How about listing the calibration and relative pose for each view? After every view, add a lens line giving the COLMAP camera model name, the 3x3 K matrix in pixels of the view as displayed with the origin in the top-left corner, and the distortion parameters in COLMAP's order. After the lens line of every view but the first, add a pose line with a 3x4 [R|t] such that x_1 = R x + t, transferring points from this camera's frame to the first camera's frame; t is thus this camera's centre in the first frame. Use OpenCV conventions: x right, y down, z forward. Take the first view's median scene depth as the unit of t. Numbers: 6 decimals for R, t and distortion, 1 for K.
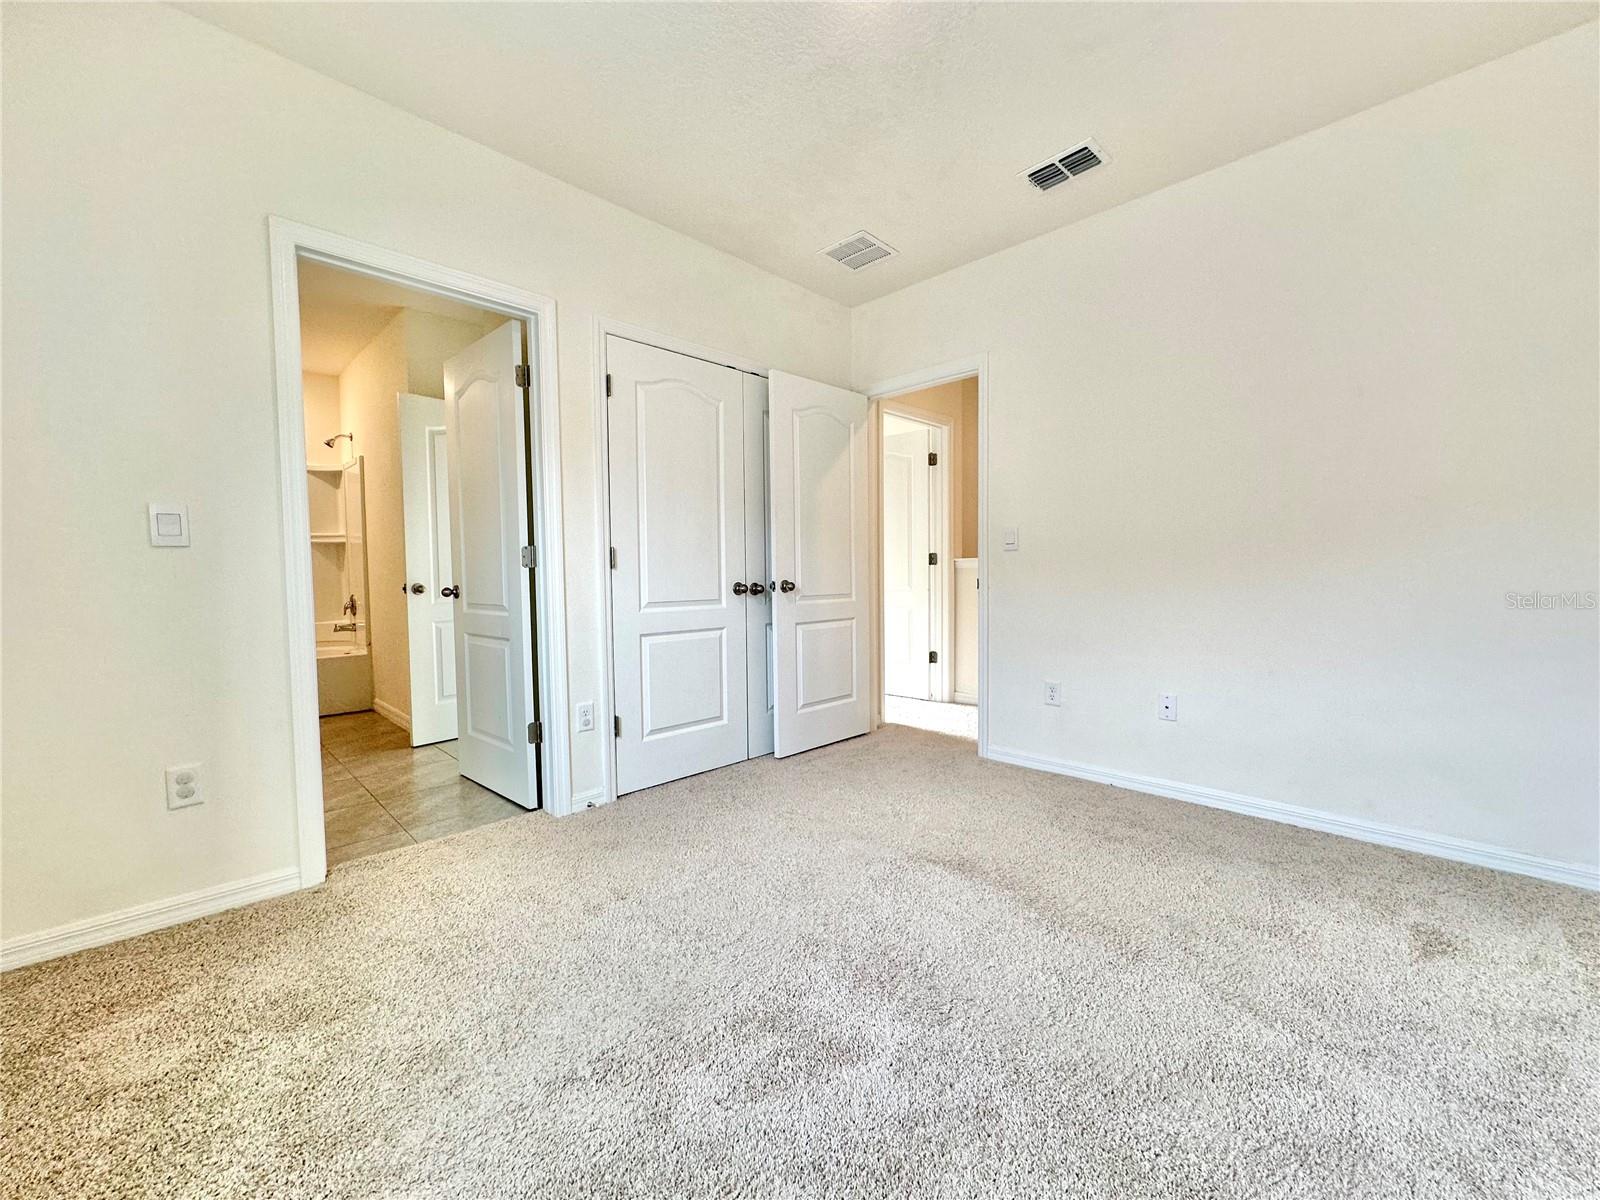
lens RADIAL K [[638.7, 0, 794.1], [0, 638.7, 603.8], [0, 0, 1]] dist [0.001815, 0.000159]
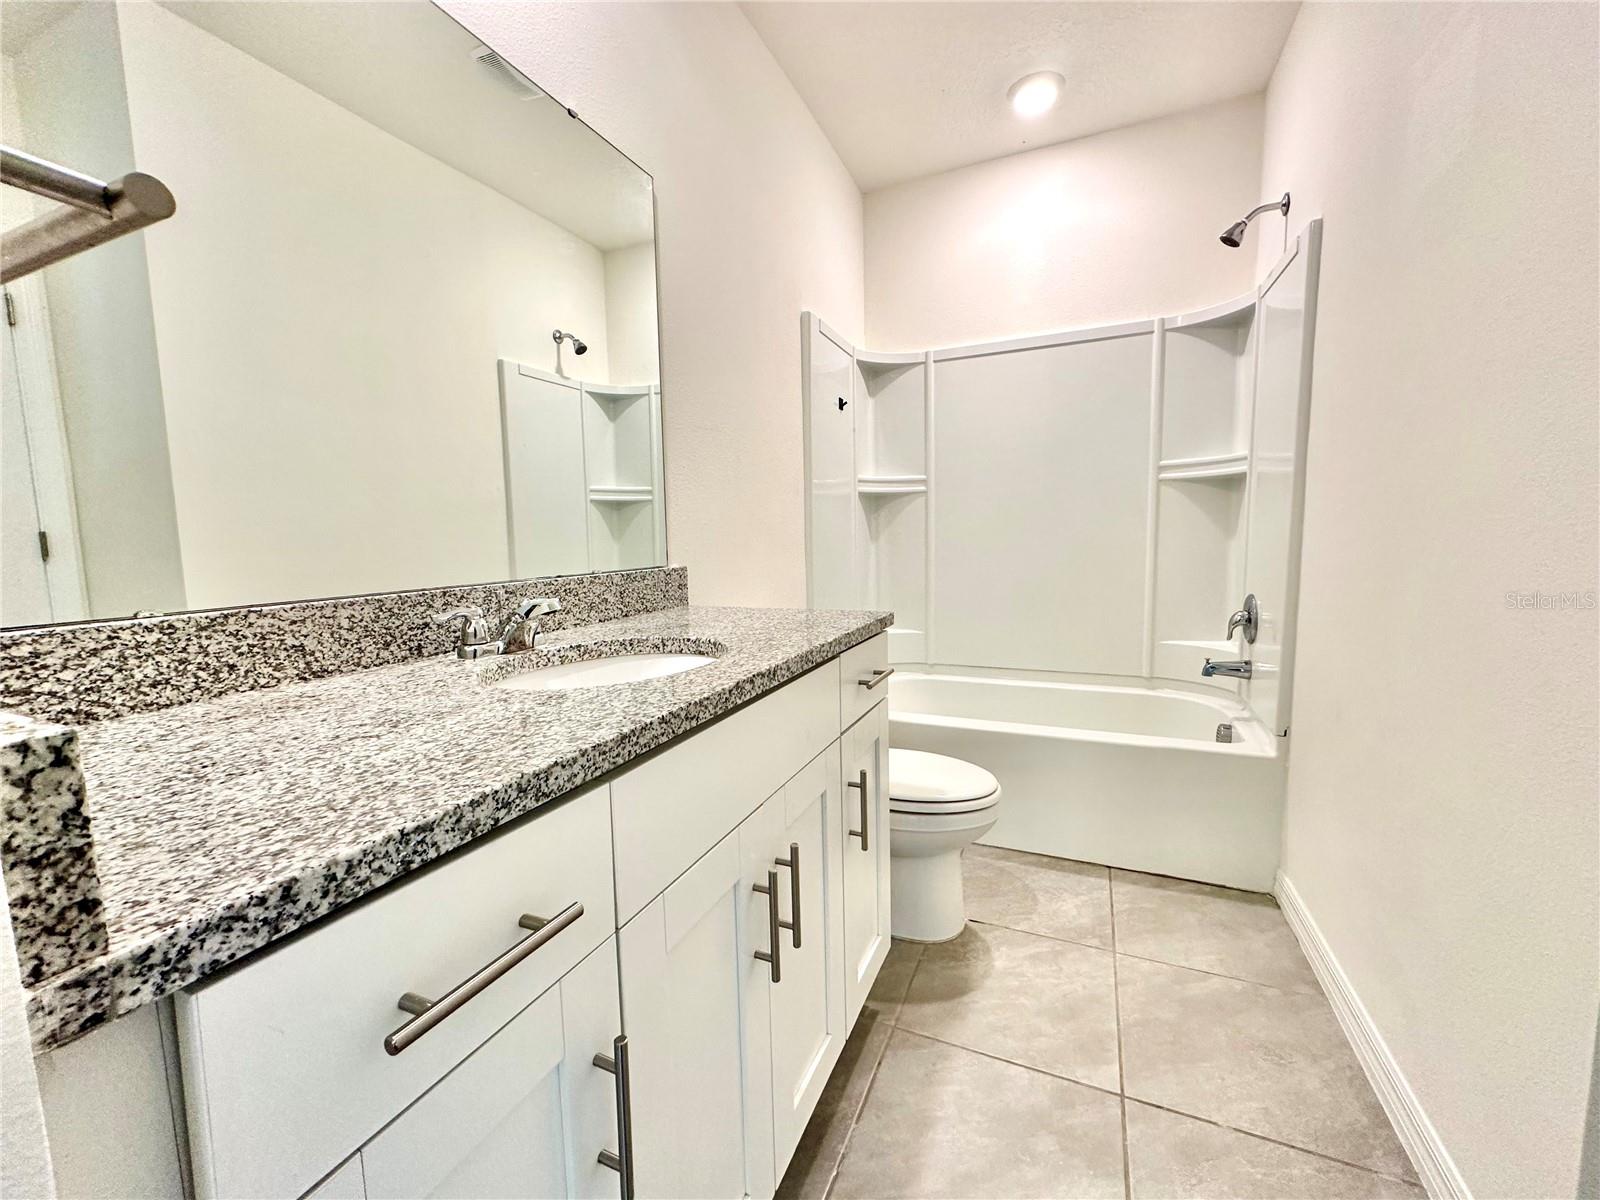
lens RADIAL K [[638.7, 0, 796.4], [0, 638.7, 596.5], [0, 0, 1]] dist [0.001815, 0.000159]
pose [[0.353684, 0.103126, -0.929663, -0.402207], [-0.024242, 0.994580, 0.101104, -0.048623], [0.935051, -0.013222, 0.354267, 0.566158]]
